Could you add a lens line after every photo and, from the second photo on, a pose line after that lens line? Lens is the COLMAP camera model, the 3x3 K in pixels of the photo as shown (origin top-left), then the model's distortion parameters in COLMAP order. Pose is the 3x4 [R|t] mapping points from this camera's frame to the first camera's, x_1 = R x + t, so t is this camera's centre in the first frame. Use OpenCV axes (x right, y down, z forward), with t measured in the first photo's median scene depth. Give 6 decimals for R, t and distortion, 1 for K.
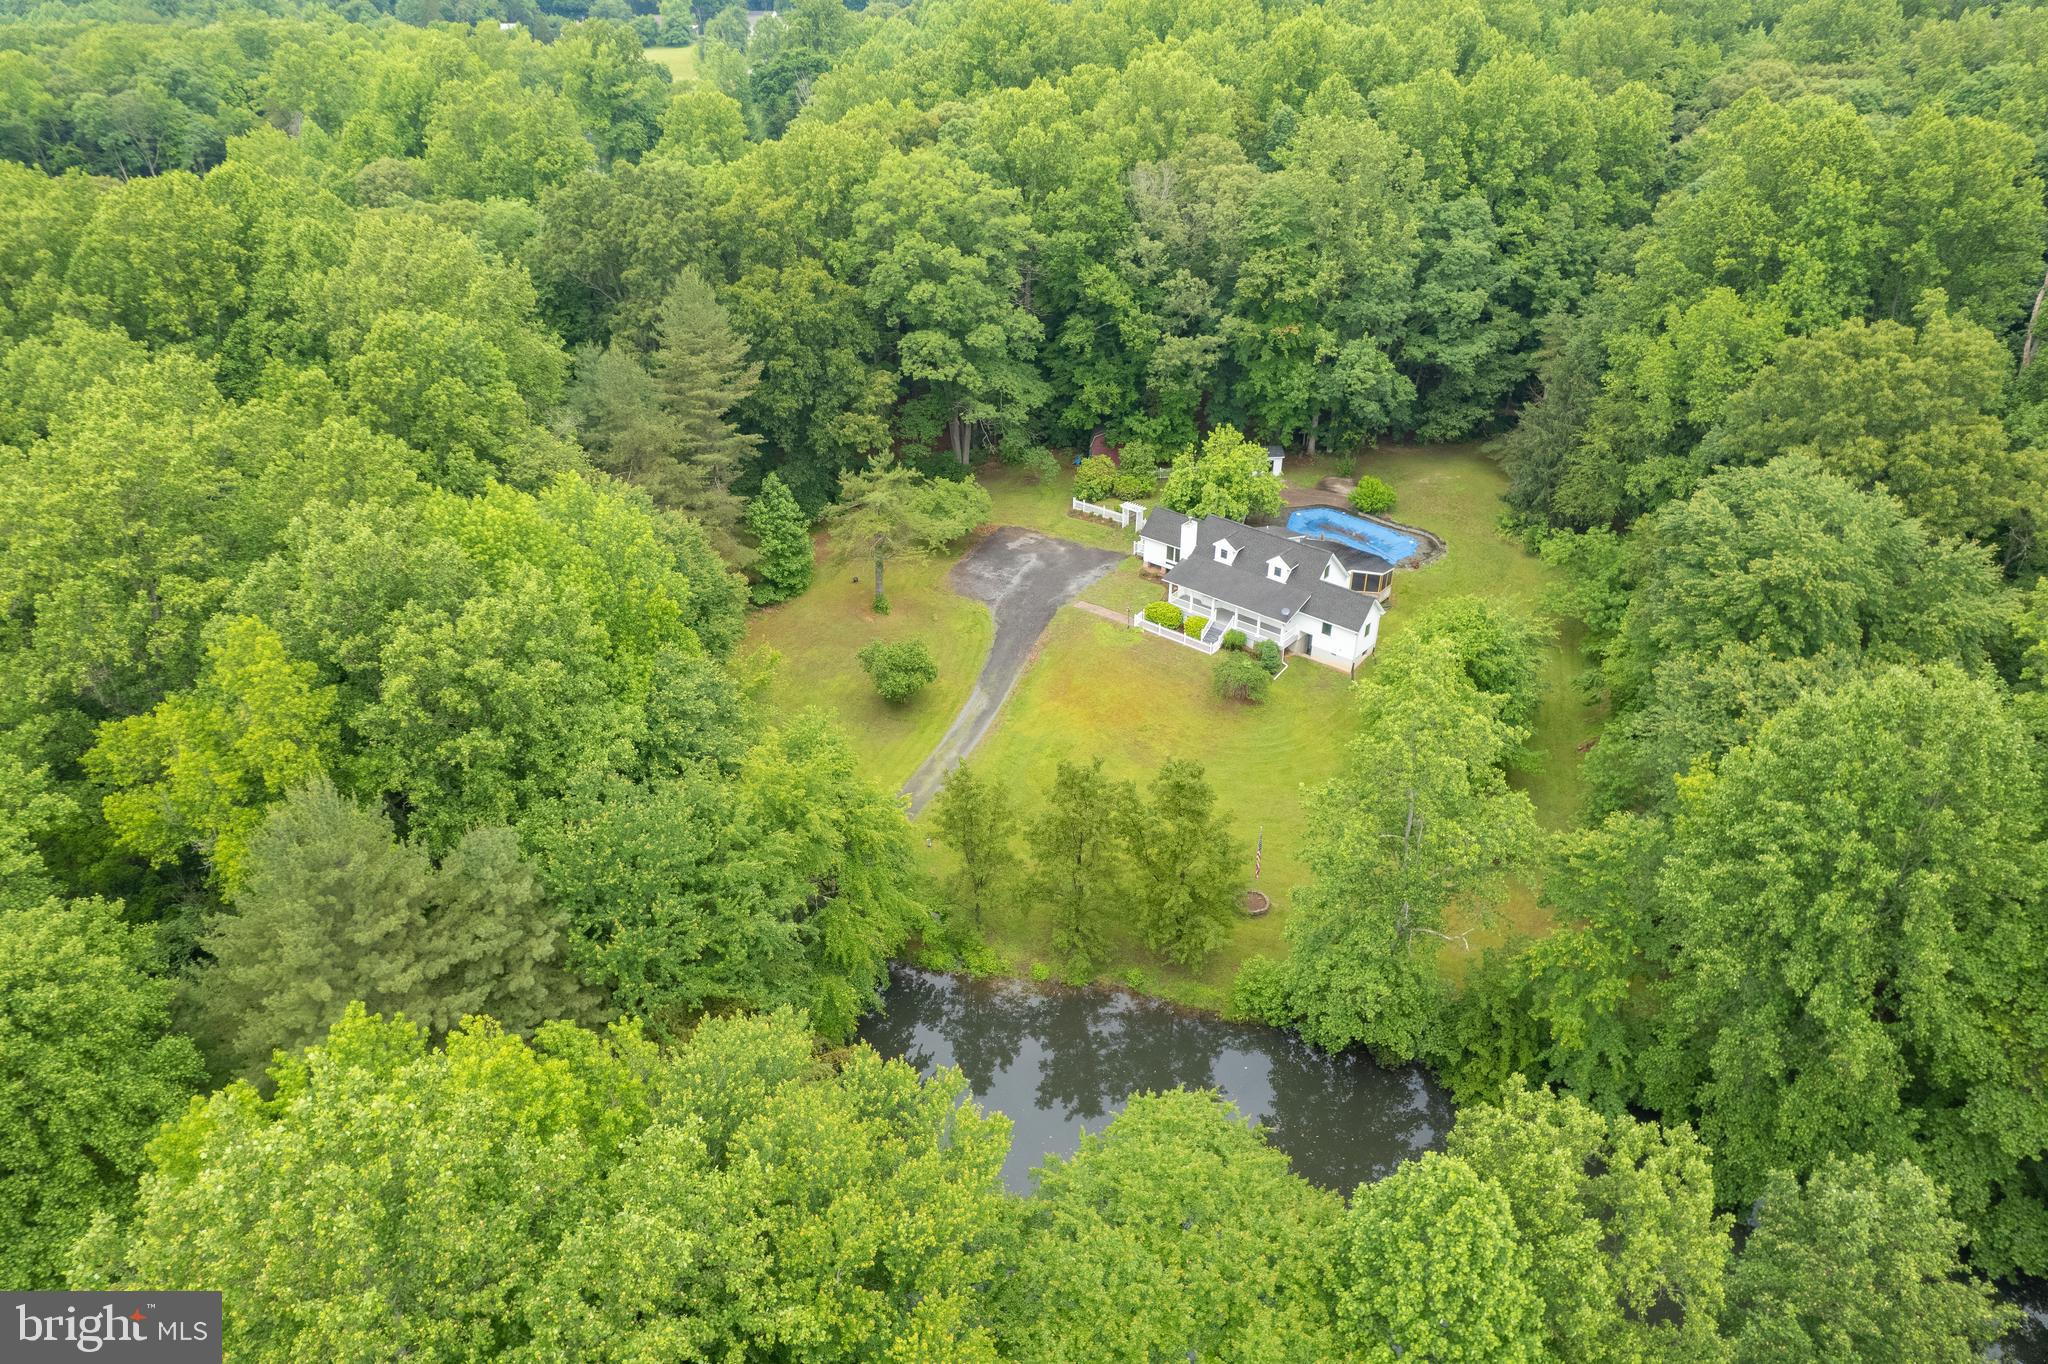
lens RADIAL K [[1316.3, 0, 1024.0], [0, 1316.3, 682.0], [0, 0, 1]] dist [-0.048272, 0.000943]
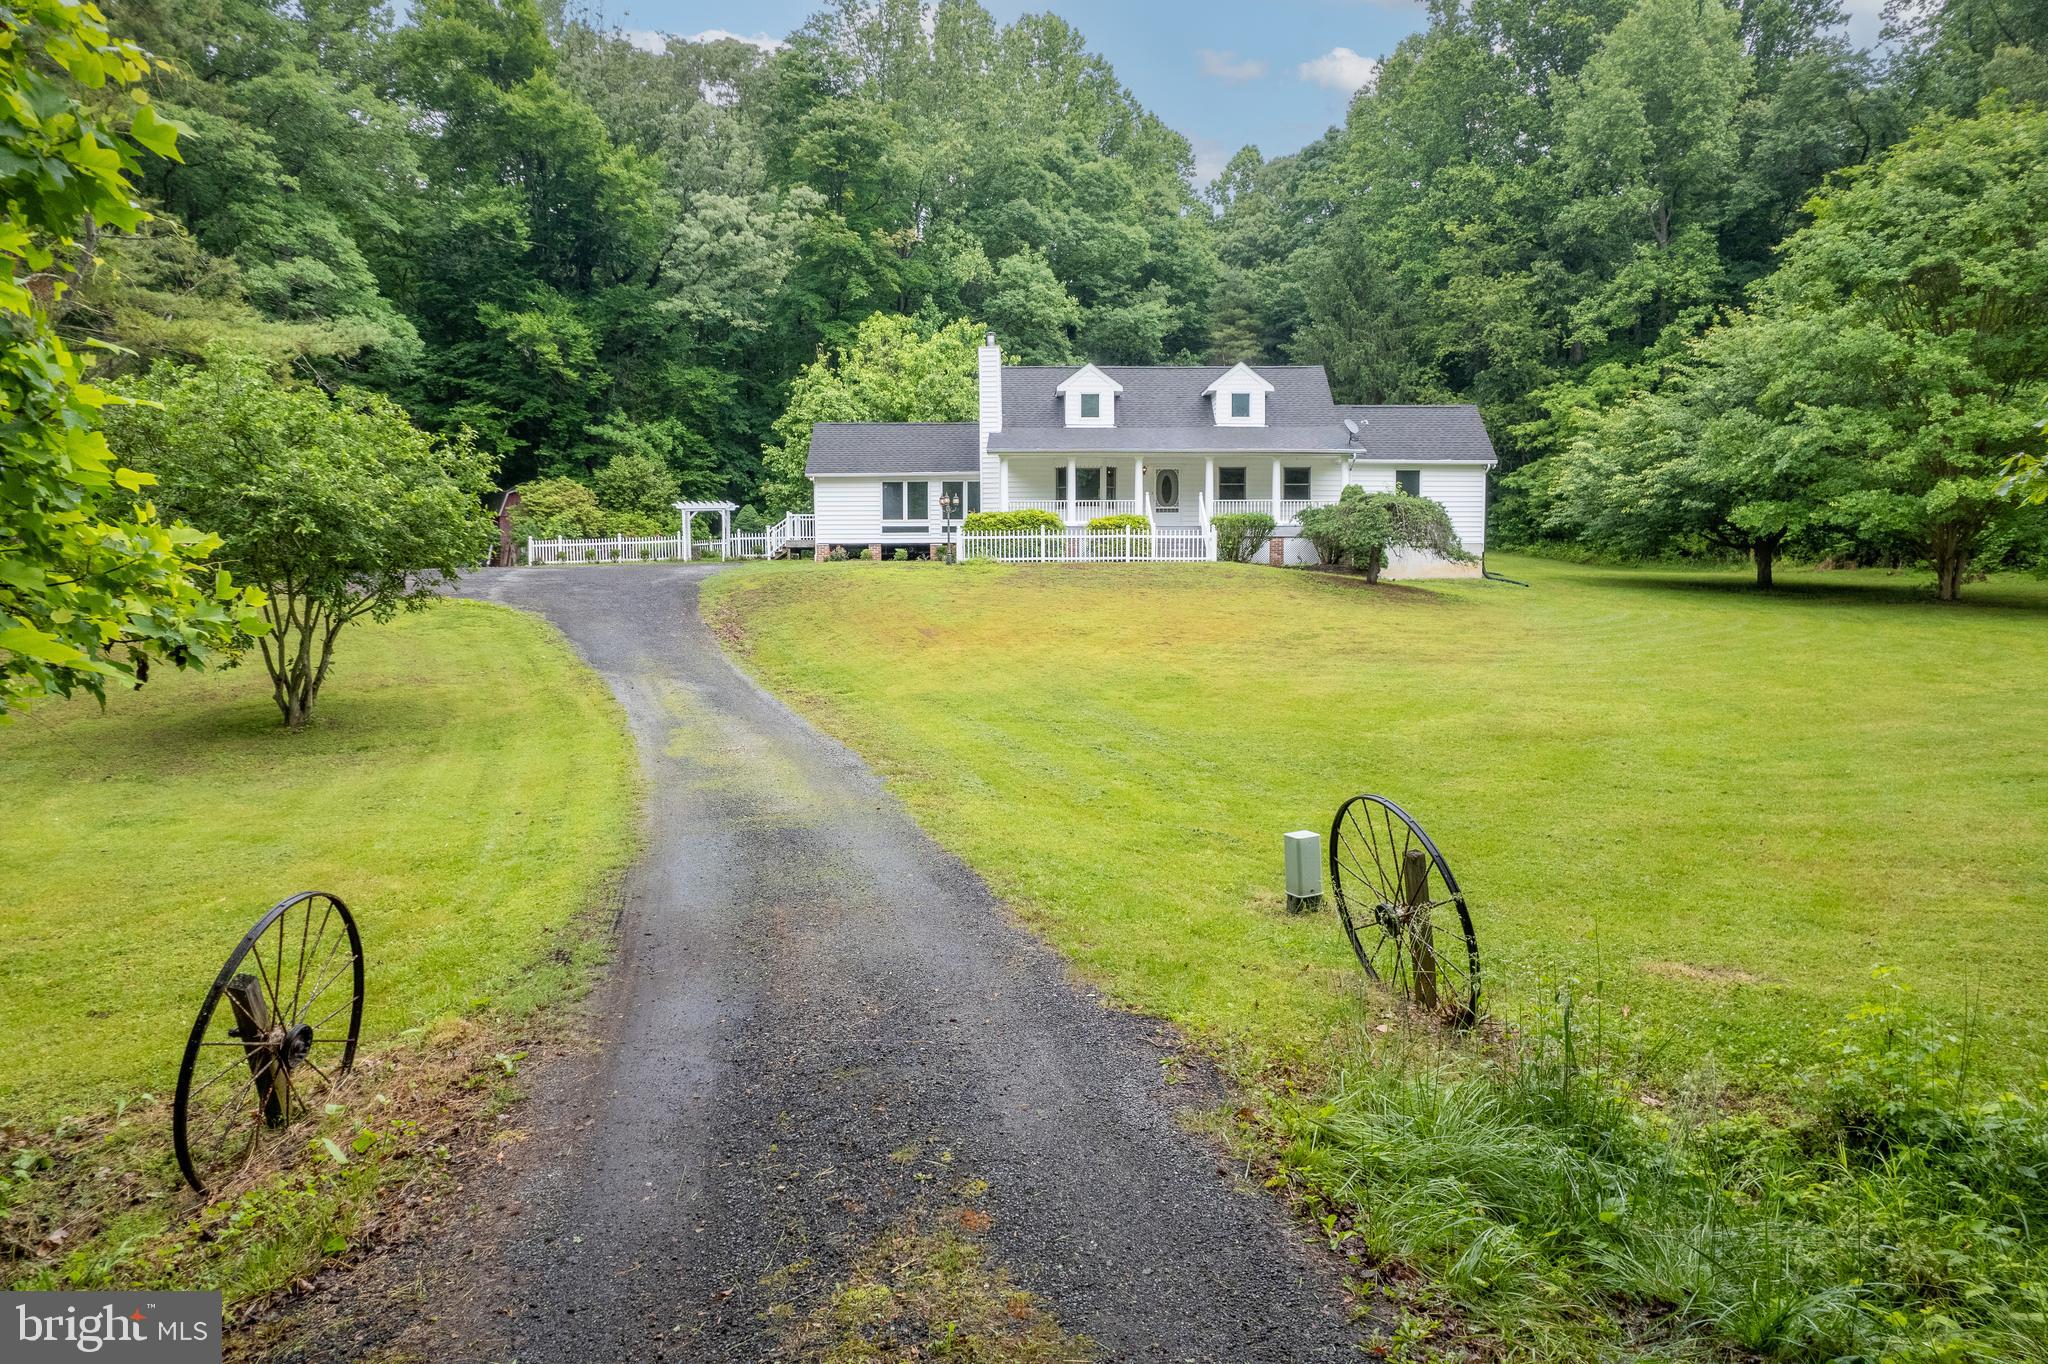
lens RADIAL K [[1319.7, 0, 1029.8], [0, 1319.7, 681.9], [0, 0, 1]] dist [-0.077049, 0.072760]
pose [[0.763431, -0.037151, 0.644820, -0.118765], [0.331741, 0.879152, -0.342111, 0.102767], [-0.554185, 0.475091, 0.683496, 0.693437]]
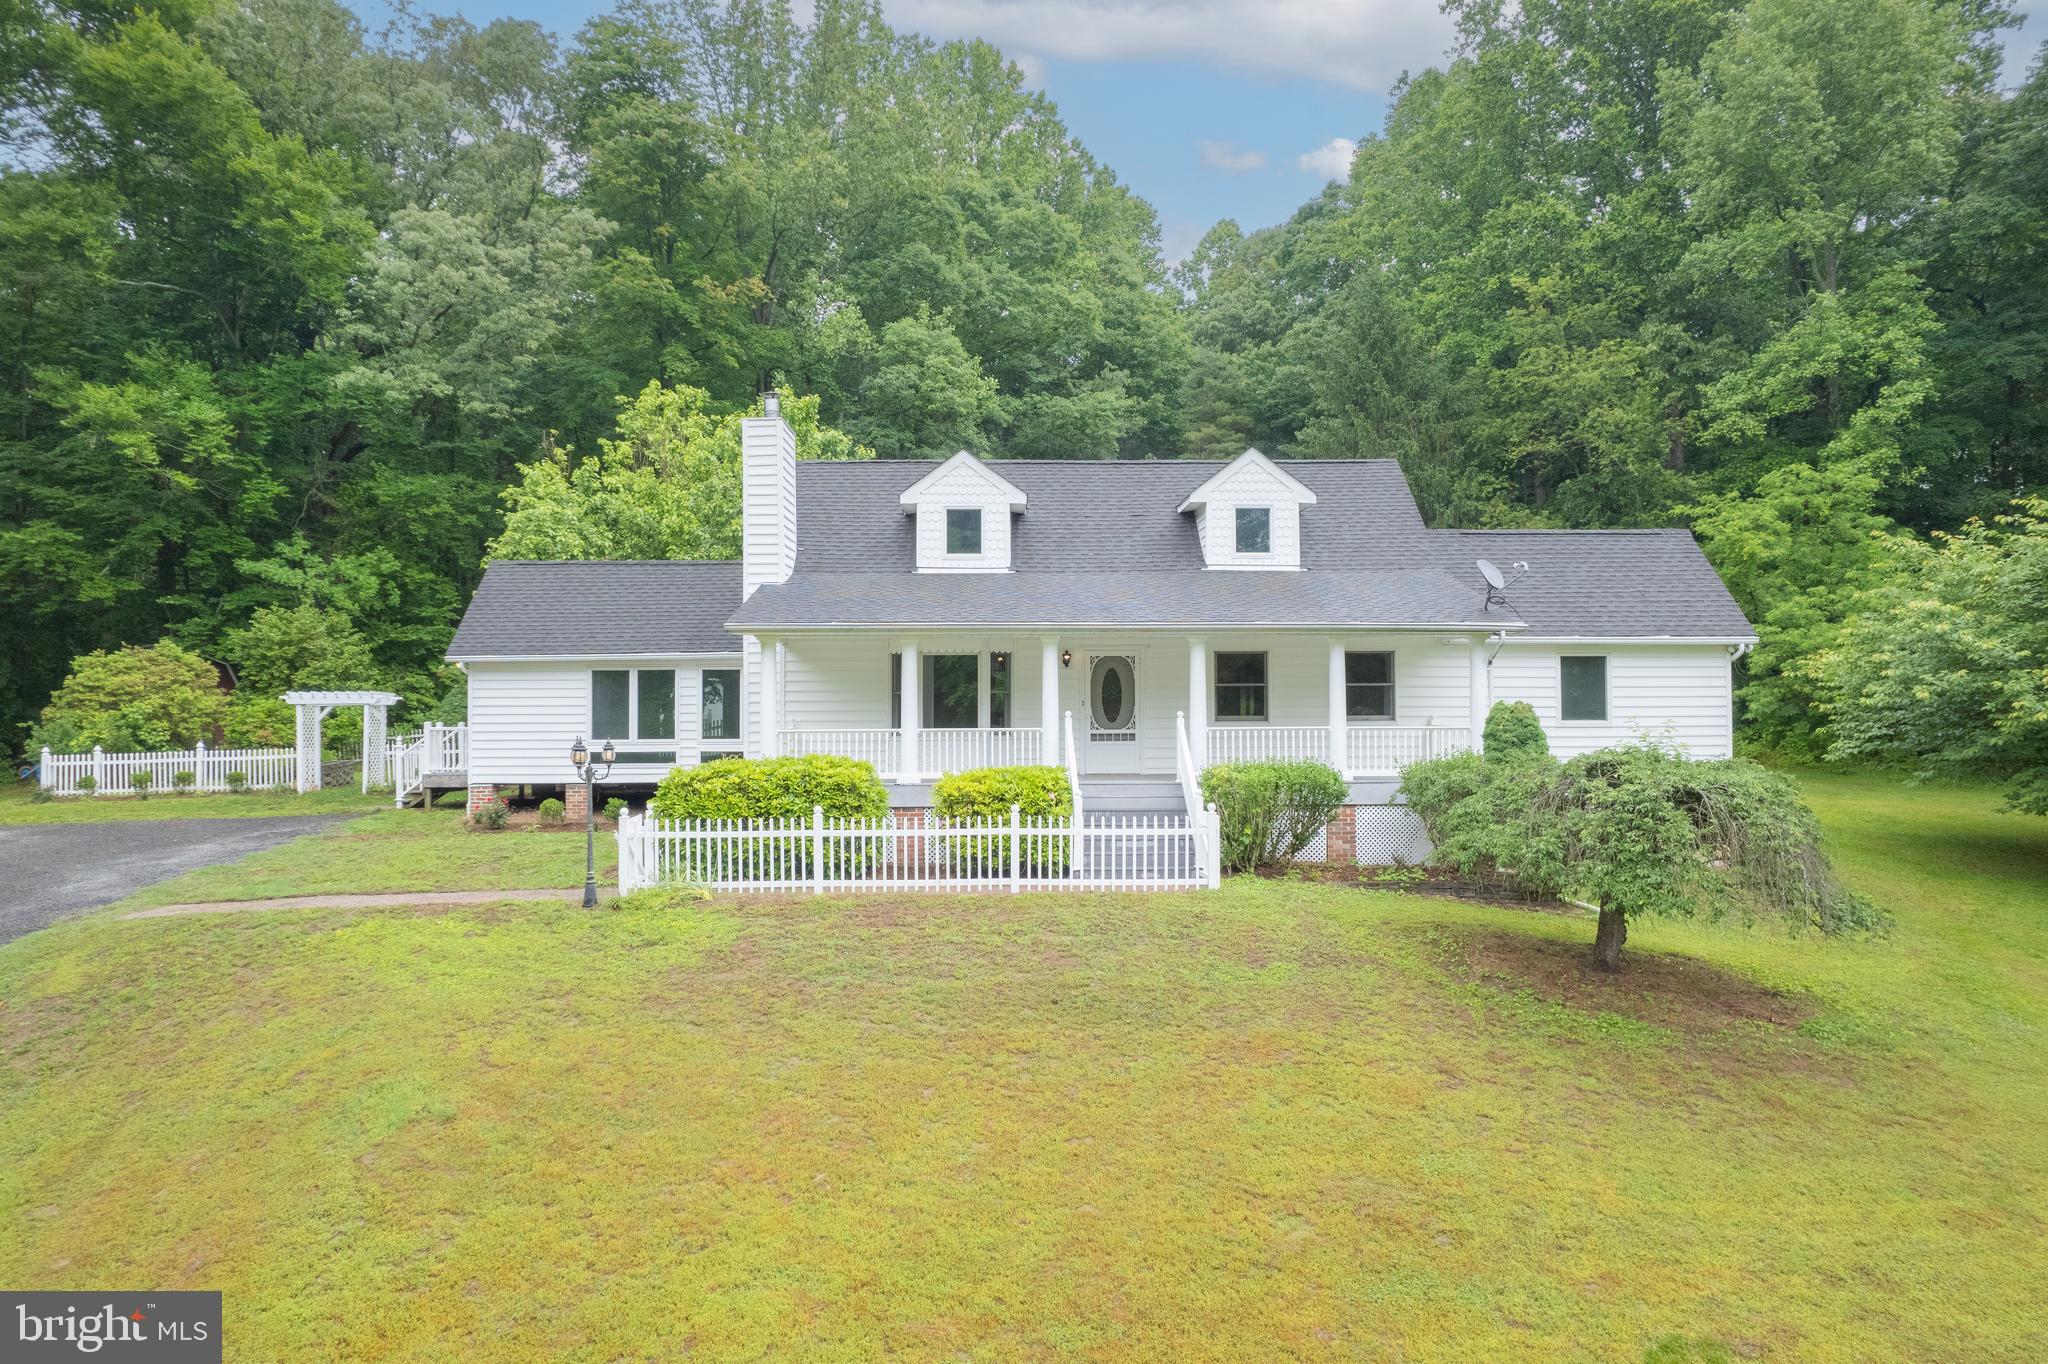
lens RADIAL K [[1317.0, 0, 1029.8], [0, 1317.0, 680.4], [0, 0, 1]] dist [-0.080577, 0.077017]
pose [[0.749746, 0.019940, 0.661425, 0.017045], [0.342603, 0.843452, -0.413778, 0.014163], [-0.566131, 0.536834, 0.625543, 0.786567]]
